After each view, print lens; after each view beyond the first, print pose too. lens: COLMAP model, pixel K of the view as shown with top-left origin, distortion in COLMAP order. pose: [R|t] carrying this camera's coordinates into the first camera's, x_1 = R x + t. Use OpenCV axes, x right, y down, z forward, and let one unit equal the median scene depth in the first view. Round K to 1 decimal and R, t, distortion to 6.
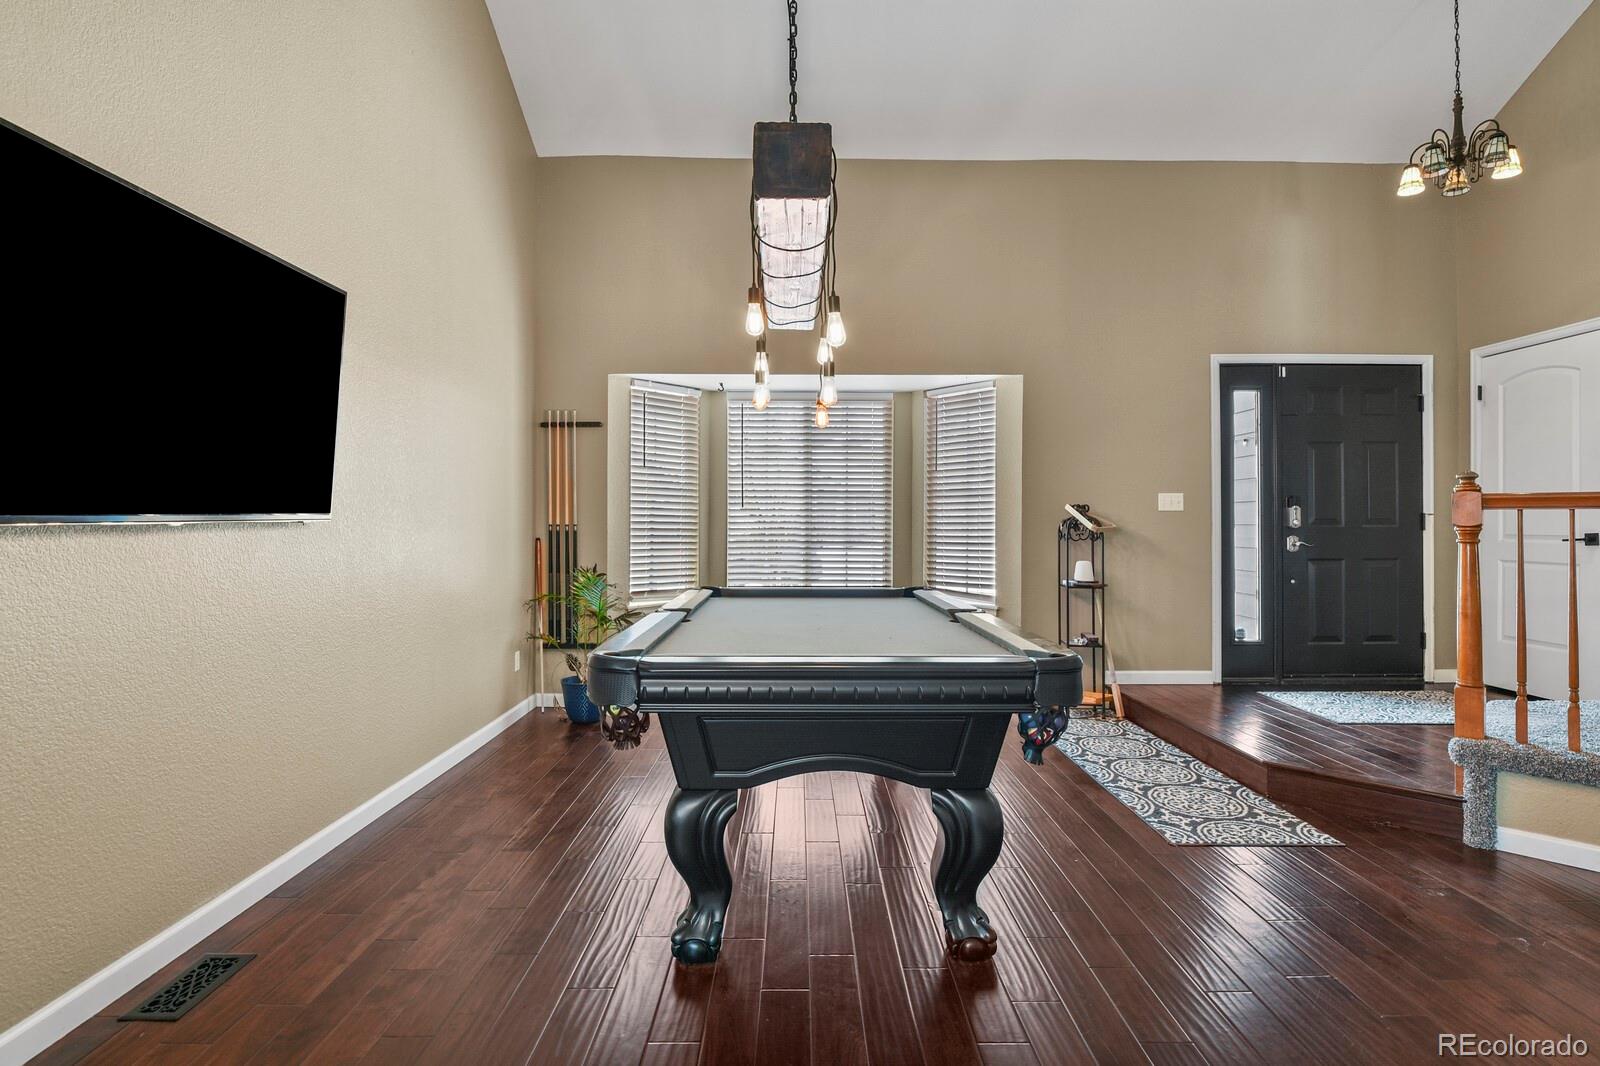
lens RADIAL K [[785.6, 0, 796.9], [0, 785.6, 522.7], [0, 0, 1]] dist [-0.016484, -0.000746]
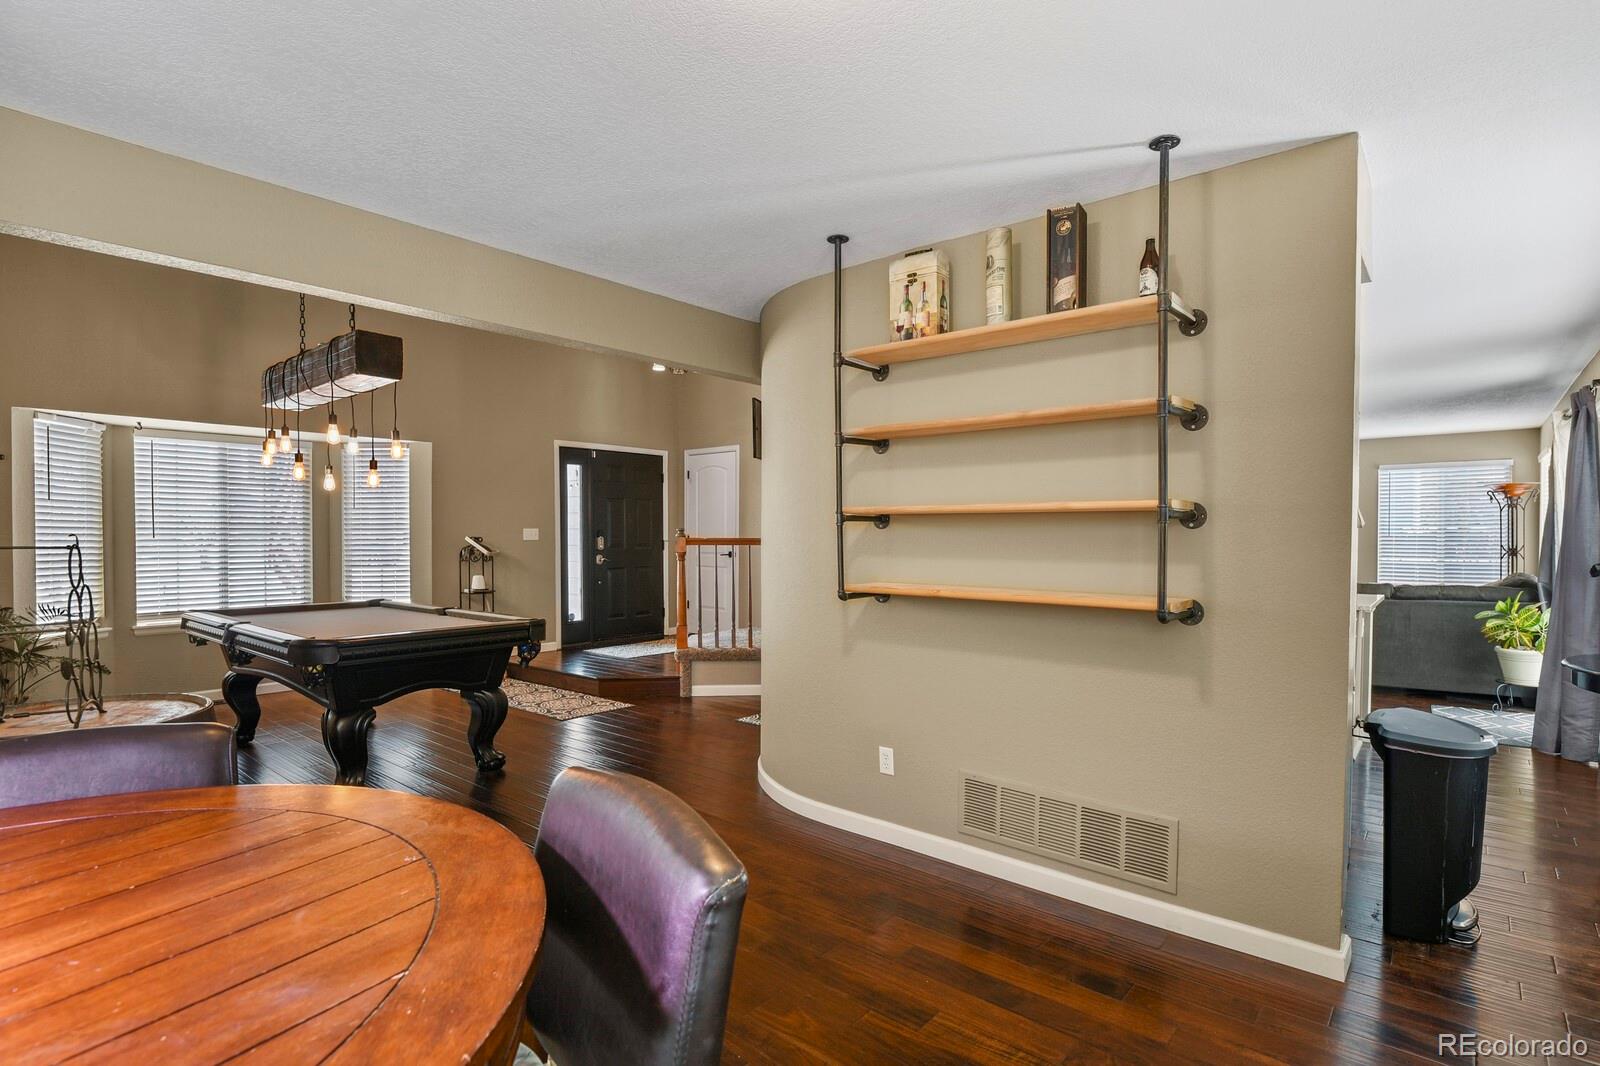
lens RADIAL K [[781.1, 0, 800.0], [0, 781.1, 533.0], [0, 0, 1]] dist [0.000703, -0.000081]
pose [[0.655902, -0.000910, 0.754846, -0.349860], [0.001082, 0.999999, 0.000265, -0.030749], [-0.754845, 0.000643, 0.655903, -0.422941]]
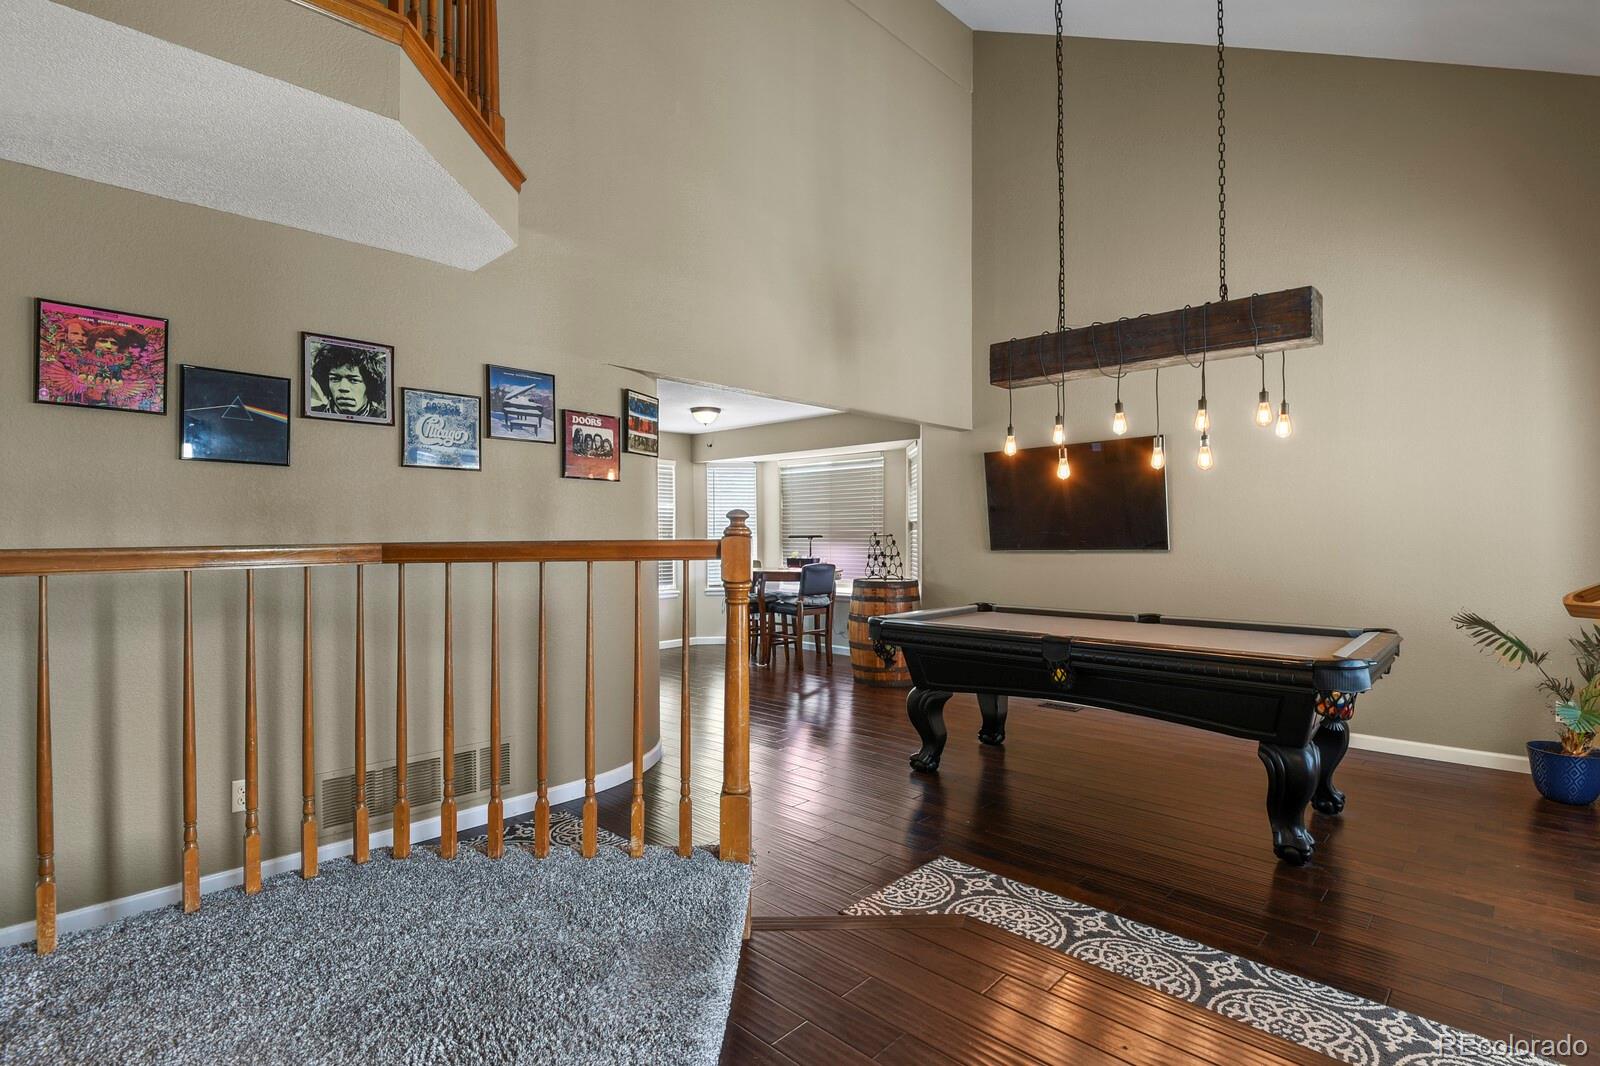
lens RADIAL K [[781.1, 0, 800.0], [0, 781.1, 533.0], [0, 0, 1]] dist [0.000703, -0.000081]
pose [[-0.690592, 0.000700, -0.723244, 0.843904], [0.002083, 0.999997, -0.001021, -0.025772], [0.723241, -0.002212, -0.690592, 0.961868]]
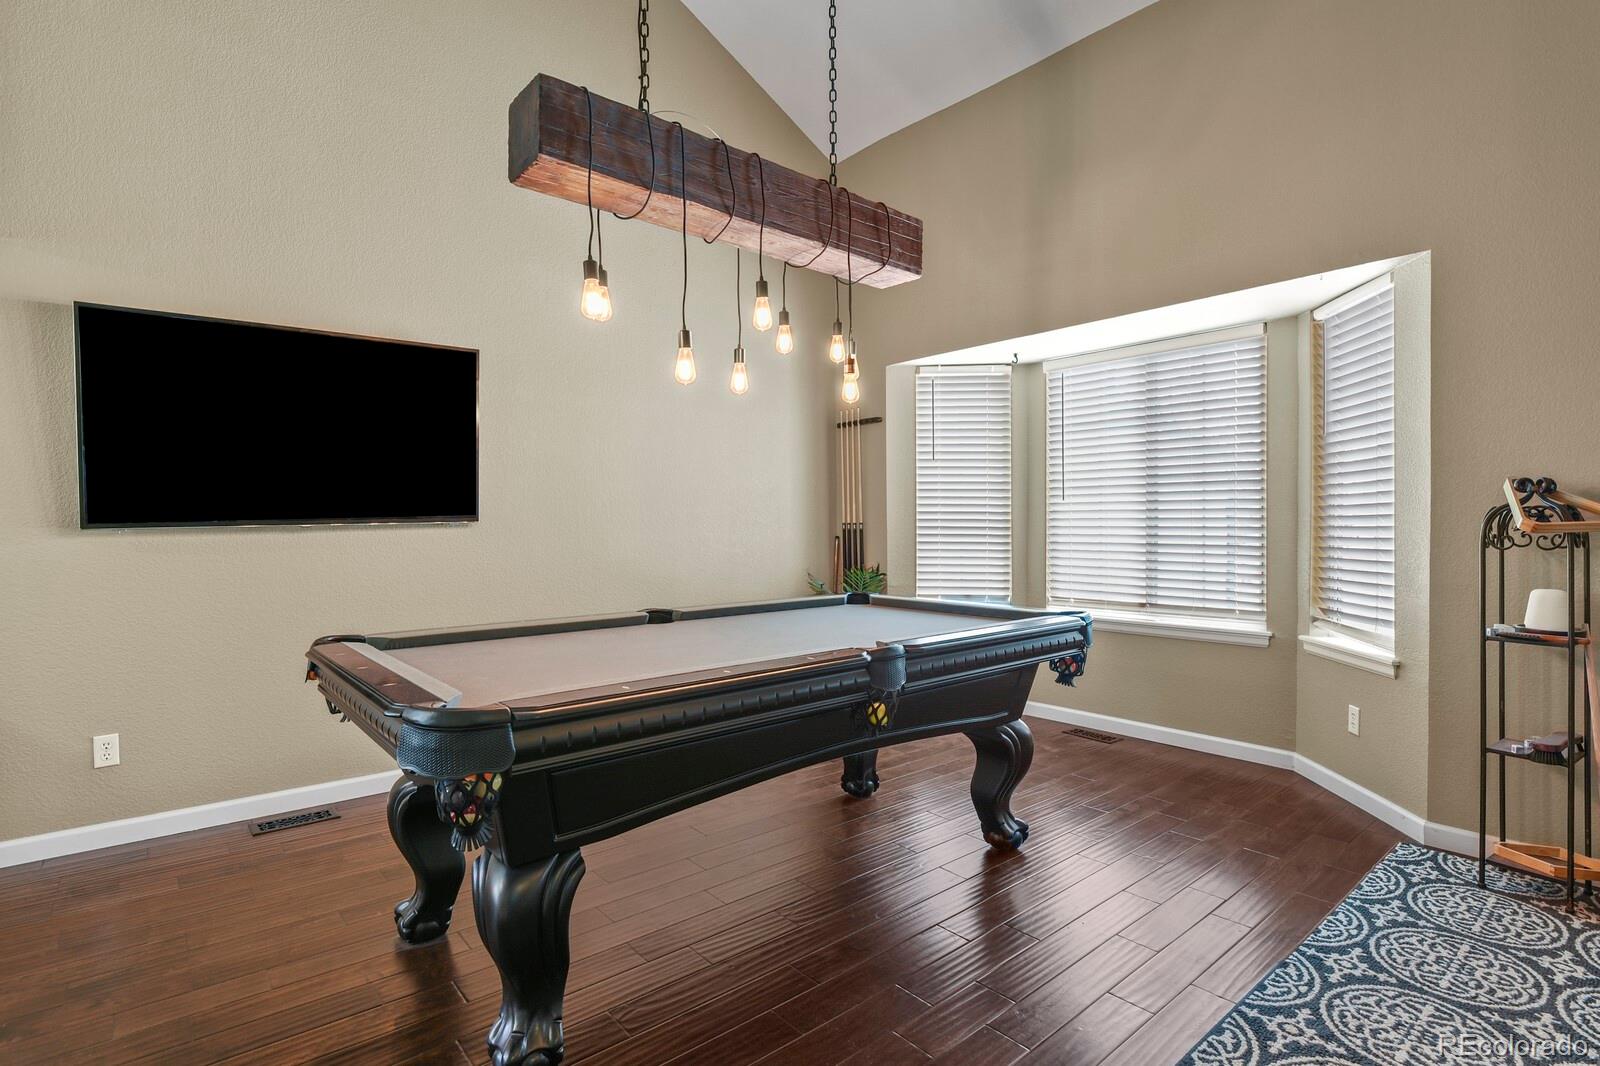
lens RADIAL K [[785.6, 0, 796.9], [0, 785.6, 522.7], [0, 0, 1]] dist [-0.016484, -0.000746]
pose [[0.642930, -0.006572, -0.765897, 0.444852], [0.009239, 0.999957, -0.000825, 0.001681], [0.765869, -0.006546, 0.642963, 0.315415]]
